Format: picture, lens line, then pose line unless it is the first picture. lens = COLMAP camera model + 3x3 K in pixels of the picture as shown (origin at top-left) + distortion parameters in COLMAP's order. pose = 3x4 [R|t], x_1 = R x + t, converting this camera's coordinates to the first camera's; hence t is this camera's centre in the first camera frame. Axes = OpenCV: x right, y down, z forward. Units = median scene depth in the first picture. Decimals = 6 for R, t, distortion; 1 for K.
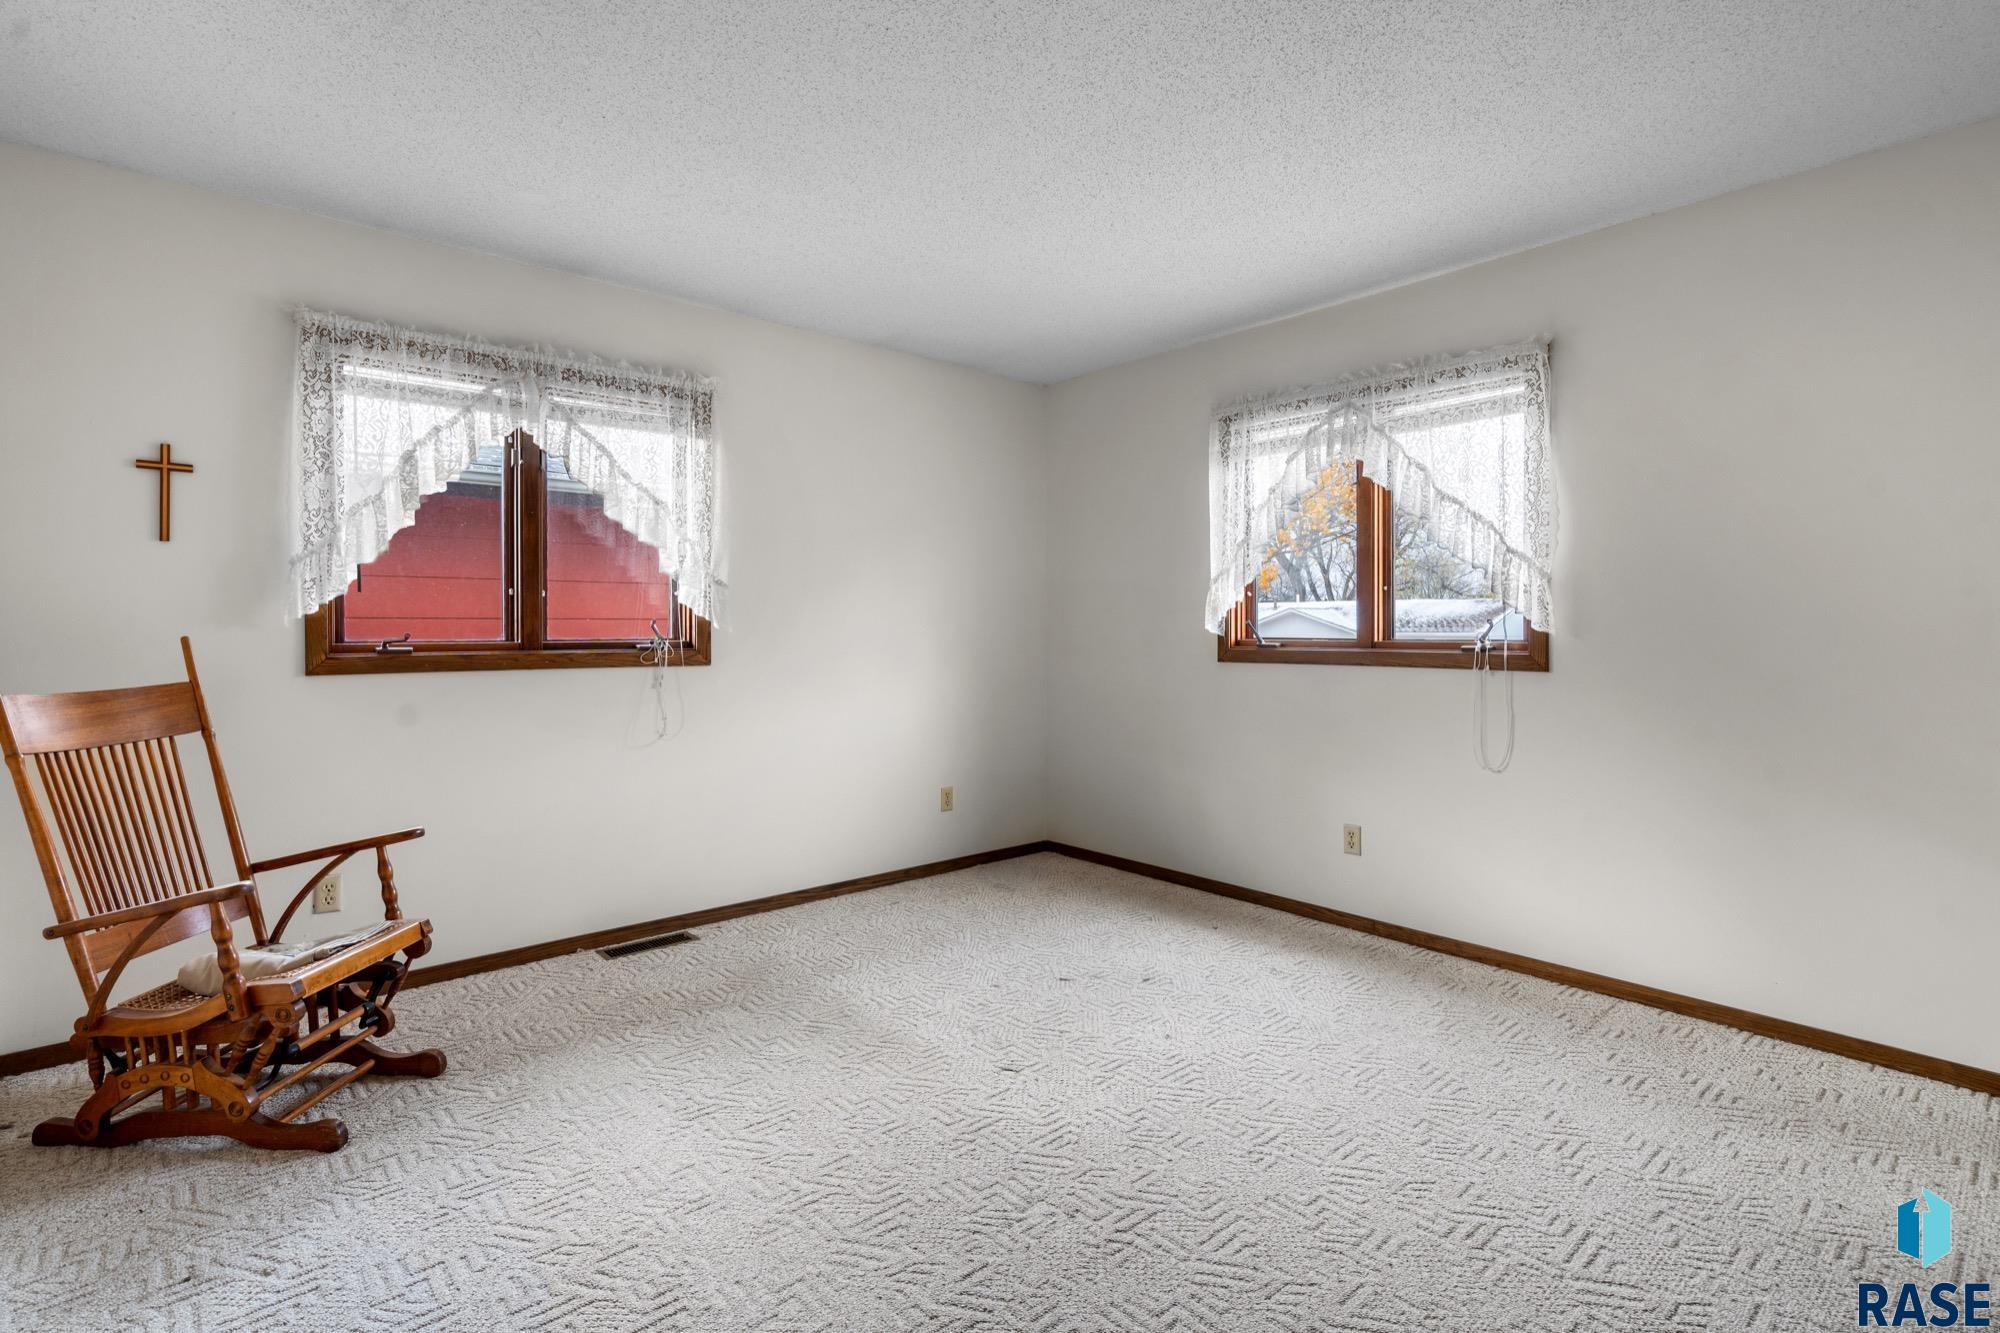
lens RADIAL K [[932.0, 0, 996.4], [0, 932.0, 640.6], [0, 0, 1]] dist [-0.001866, 0.000142]
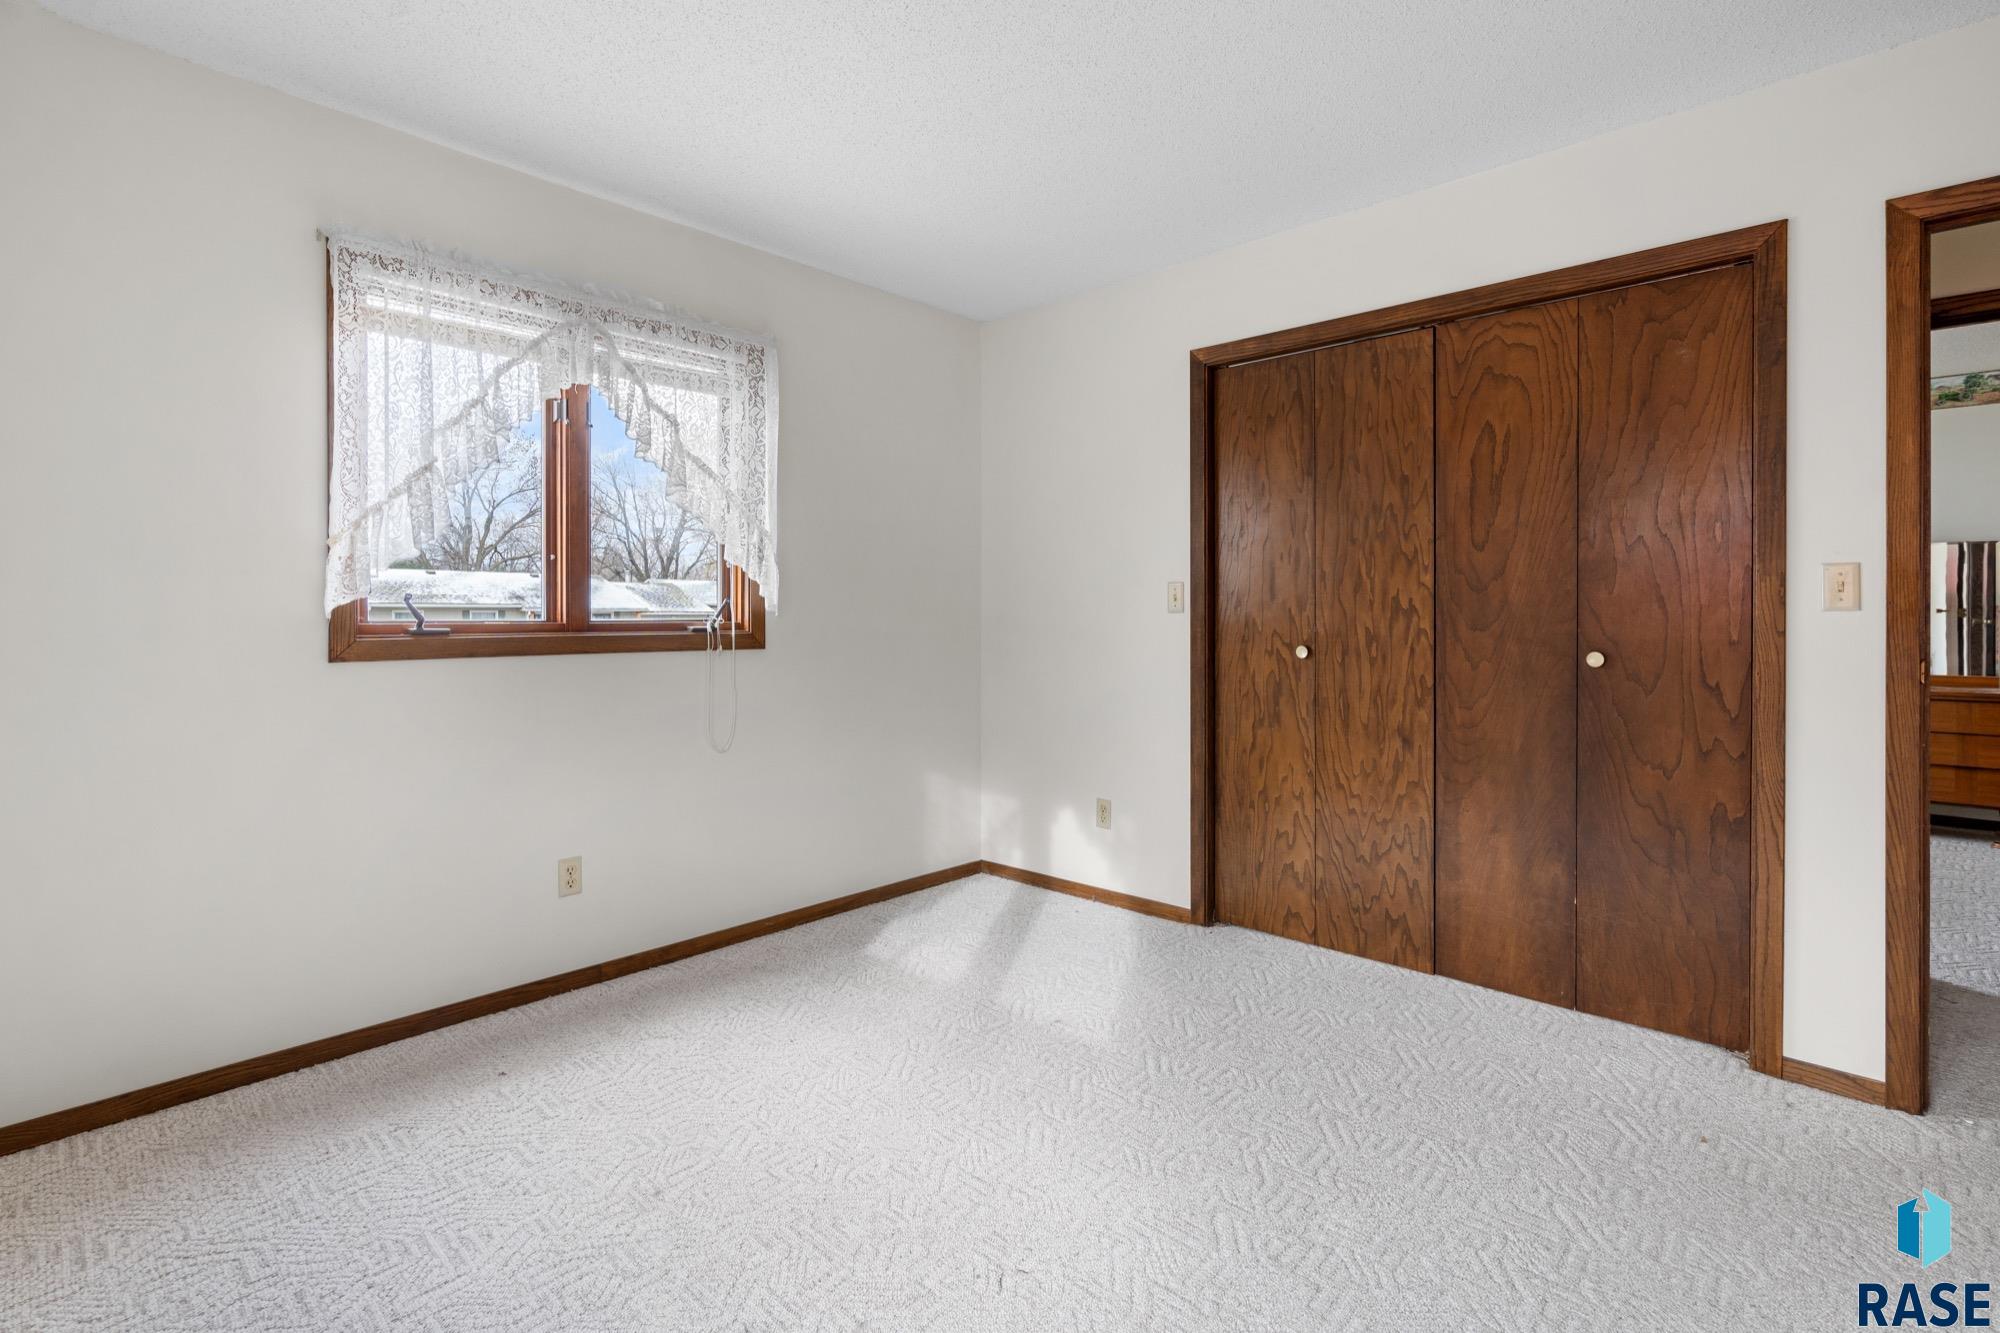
lens RADIAL K [[941.0, 0, 985.3], [0, 941.0, 605.9], [0, 0, 1]] dist [0.001062, 0.000302]
pose [[-0.106804, -0.003262, 0.994275, -0.477310], [0.002416, 0.999991, 0.003541, -0.017658], [-0.994277, 0.002780, -0.106795, 0.793045]]
